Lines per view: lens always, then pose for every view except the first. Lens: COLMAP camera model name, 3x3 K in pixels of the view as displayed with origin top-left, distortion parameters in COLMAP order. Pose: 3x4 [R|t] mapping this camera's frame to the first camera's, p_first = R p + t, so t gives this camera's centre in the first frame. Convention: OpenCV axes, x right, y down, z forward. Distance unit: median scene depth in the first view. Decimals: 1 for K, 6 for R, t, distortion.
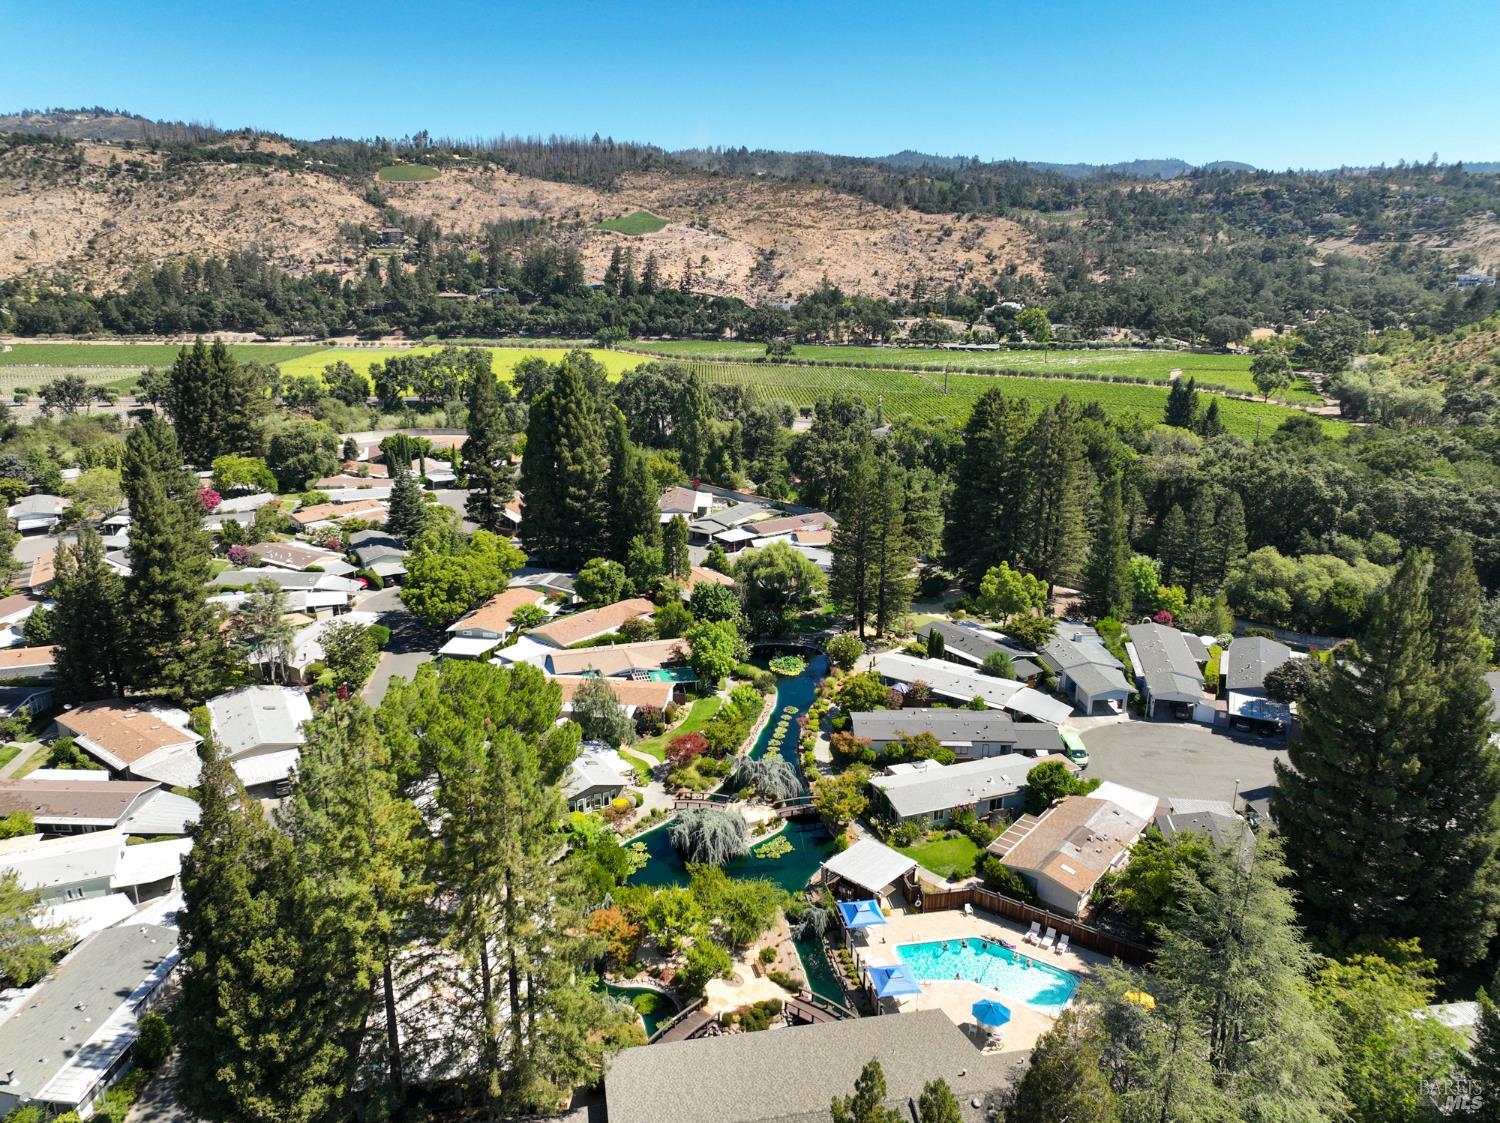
lens RADIAL K [[1044.4, 0, 753.9], [0, 1044.4, 563.3], [0, 0, 1]] dist [-0.006149, 0.010891]
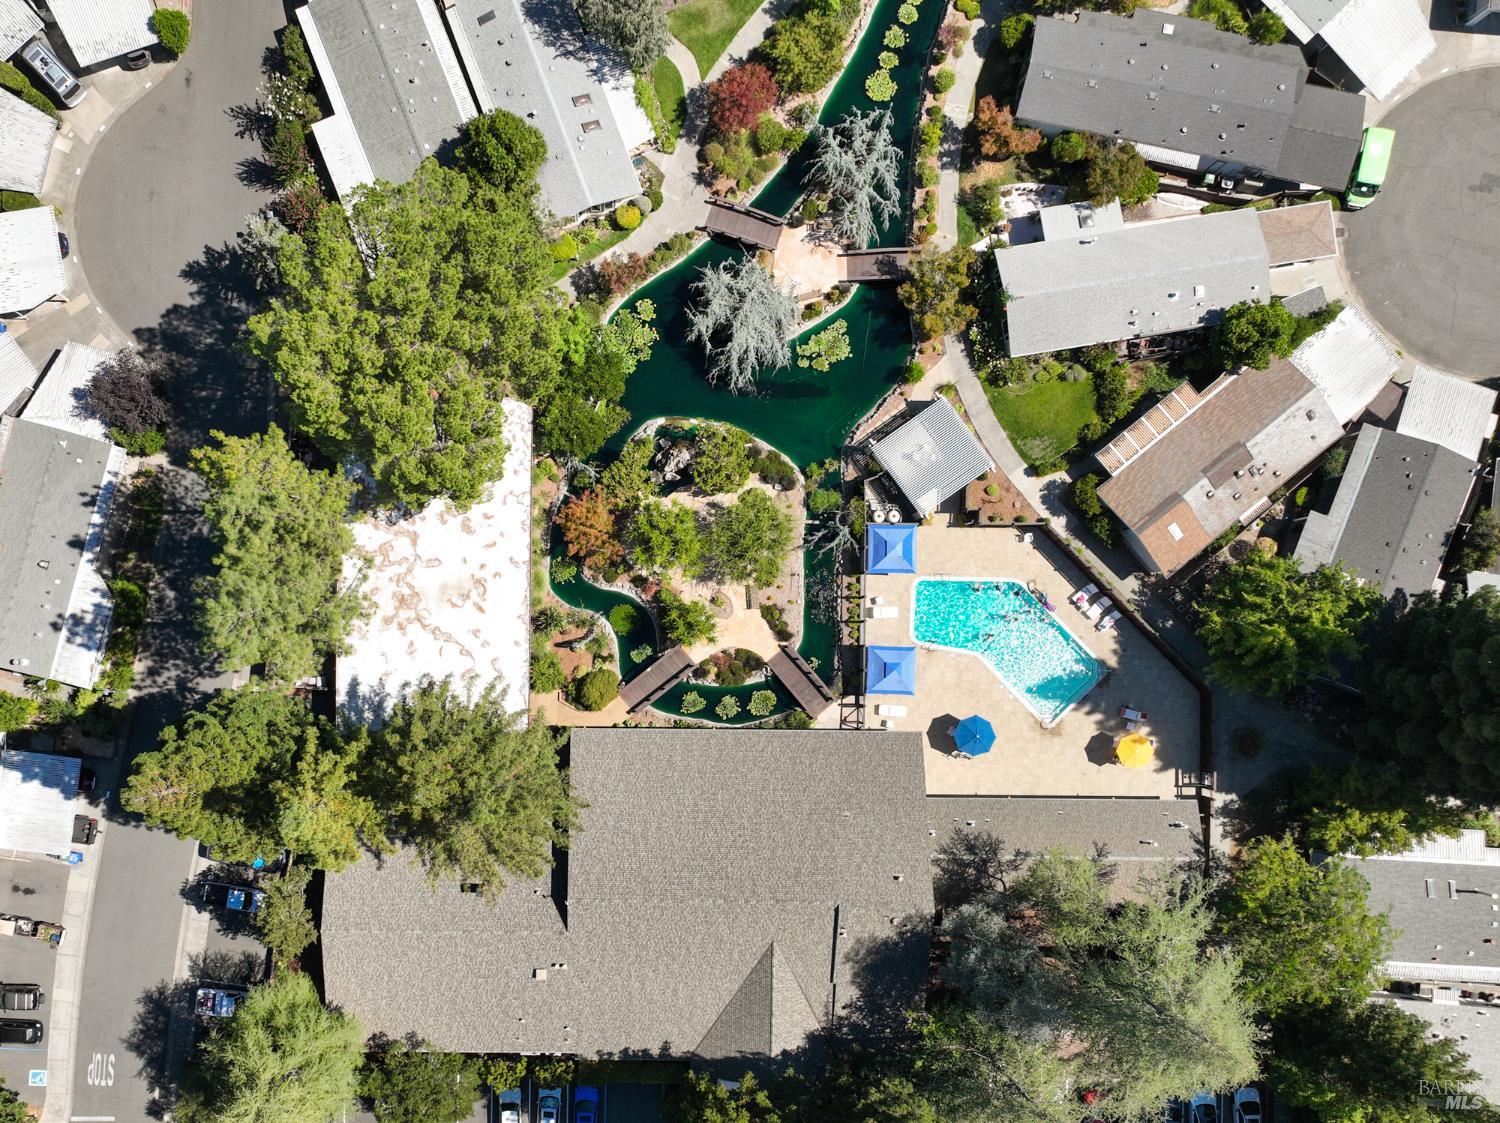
lens RADIAL K [[1044.4, 0, 746.6], [0, 1044.4, 563.0], [0, 0, 1]] dist [-0.006149, 0.010891]
pose [[0.980147, 0.197309, -0.019515, 0.006291], [-0.037928, 0.283192, 0.958313, -0.246156], [0.194610, -0.938548, 0.285053, 0.400675]]
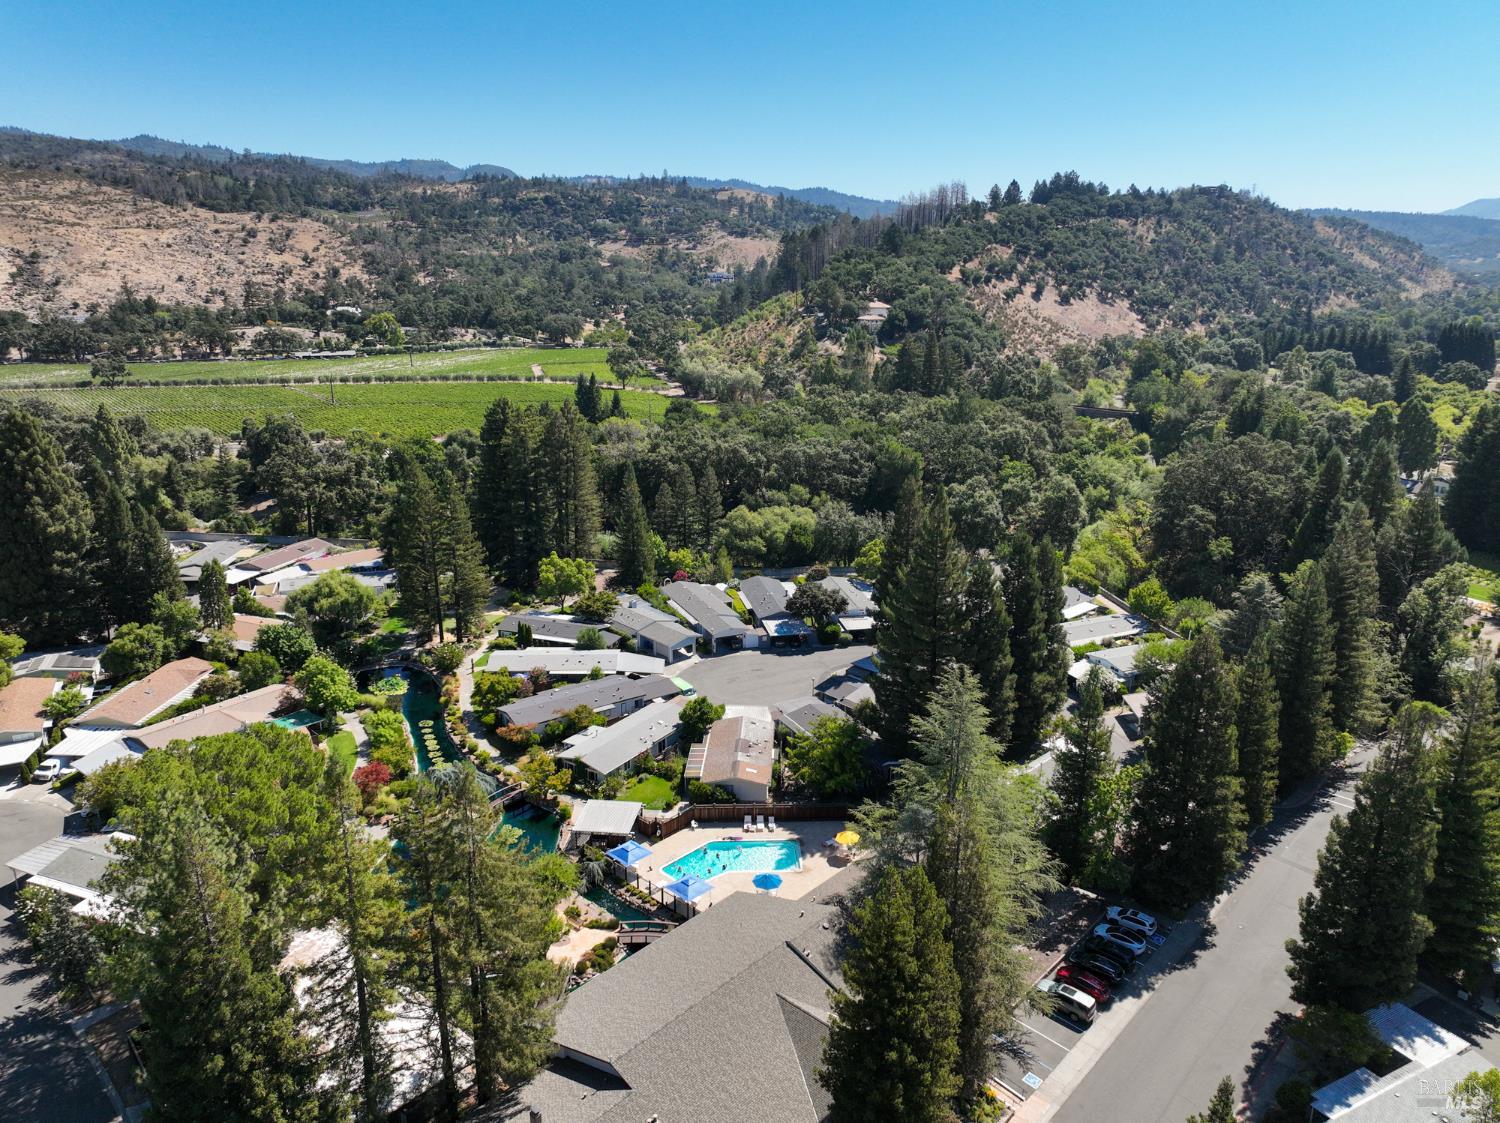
lens RADIAL K [[1044.4, 0, 754.4], [0, 1044.4, 560.8], [0, 0, 1]] dist [-0.006149, 0.010891]
pose [[0.800262, -0.169128, 0.575305, -0.221169], [0.168929, 0.984130, 0.054330, -0.015751], [-0.575364, 0.053708, 0.816132, -0.032397]]
